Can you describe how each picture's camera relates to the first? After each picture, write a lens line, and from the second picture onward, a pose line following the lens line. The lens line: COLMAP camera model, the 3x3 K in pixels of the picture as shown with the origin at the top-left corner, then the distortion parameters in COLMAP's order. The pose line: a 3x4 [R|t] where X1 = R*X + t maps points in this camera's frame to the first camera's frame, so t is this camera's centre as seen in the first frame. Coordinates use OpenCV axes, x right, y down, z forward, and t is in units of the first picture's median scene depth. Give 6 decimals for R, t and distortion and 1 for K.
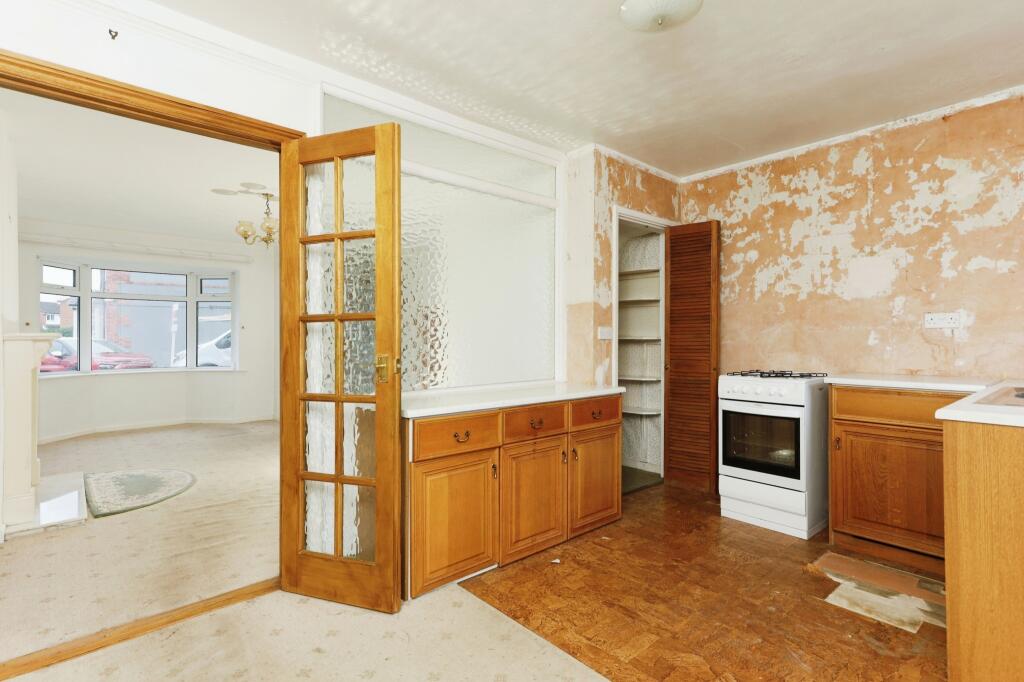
lens RADIAL K [[500.8, 0, 512.0], [0, 500.8, 341.0], [0, 0, 1]] dist [-0.000122, 0.011638]
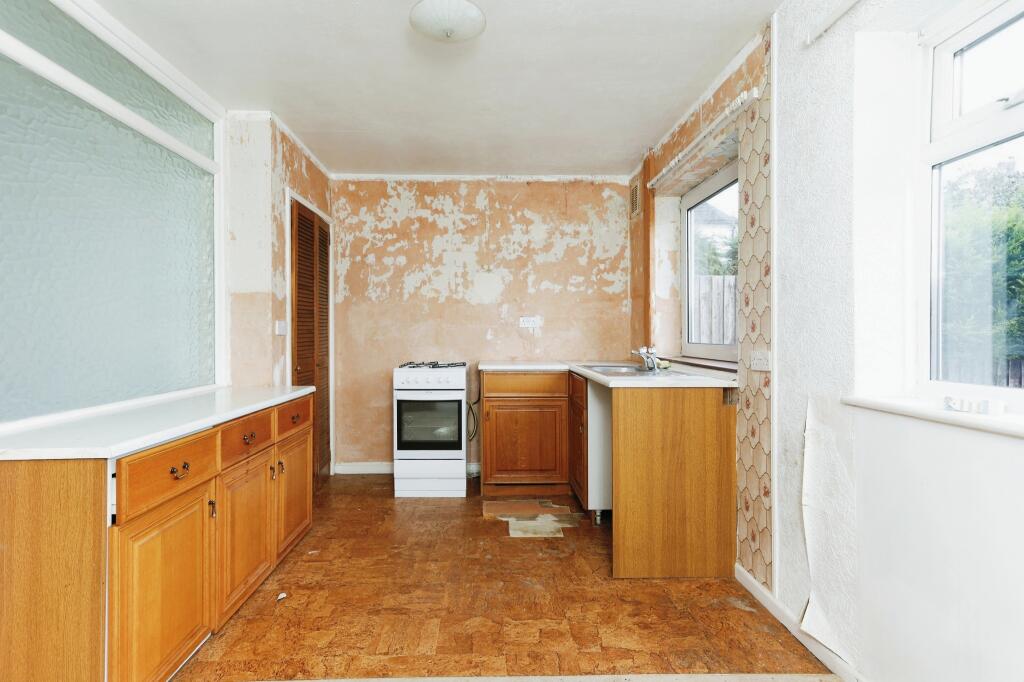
lens RADIAL K [[480.7, 0, 513.8], [0, 480.7, 337.5], [0, 0, 1]] dist [0.005388, 0.001018]
pose [[0.641928, -0.002605, 0.766760, -0.224550], [0.001053, 0.999996, 0.002516, -0.000183], [-0.766764, -0.000808, 0.641928, 0.138423]]
